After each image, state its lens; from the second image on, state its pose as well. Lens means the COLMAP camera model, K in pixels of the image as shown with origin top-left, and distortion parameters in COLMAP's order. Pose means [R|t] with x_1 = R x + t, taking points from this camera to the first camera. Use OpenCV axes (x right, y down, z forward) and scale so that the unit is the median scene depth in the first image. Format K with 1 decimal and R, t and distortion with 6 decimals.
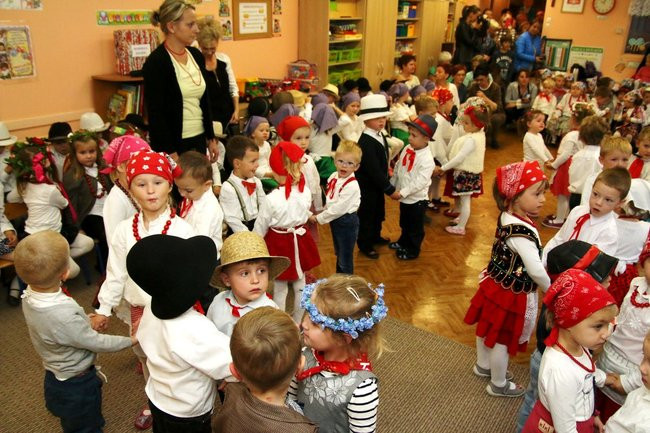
lens RADIAL K [[531.4, 0, 321.5], [0, 531.4, 222.1], [0, 0, 1]] dist [-0.109910, 0.073051]
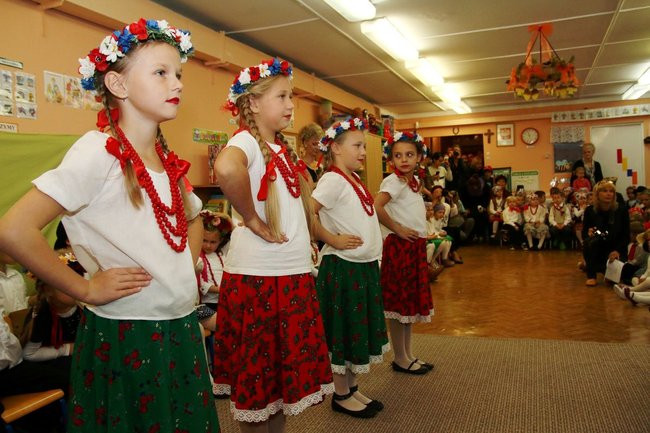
lens RADIAL K [[531.4, 0, 321.5], [0, 531.4, 222.1], [0, 0, 1]] dist [-0.109910, 0.073051]
pose [[0.974517, -0.085364, 0.207437, -0.207734], [0.148641, 0.938329, -0.312160, 0.079843], [-0.167997, 0.335039, 0.927106, -0.003153]]
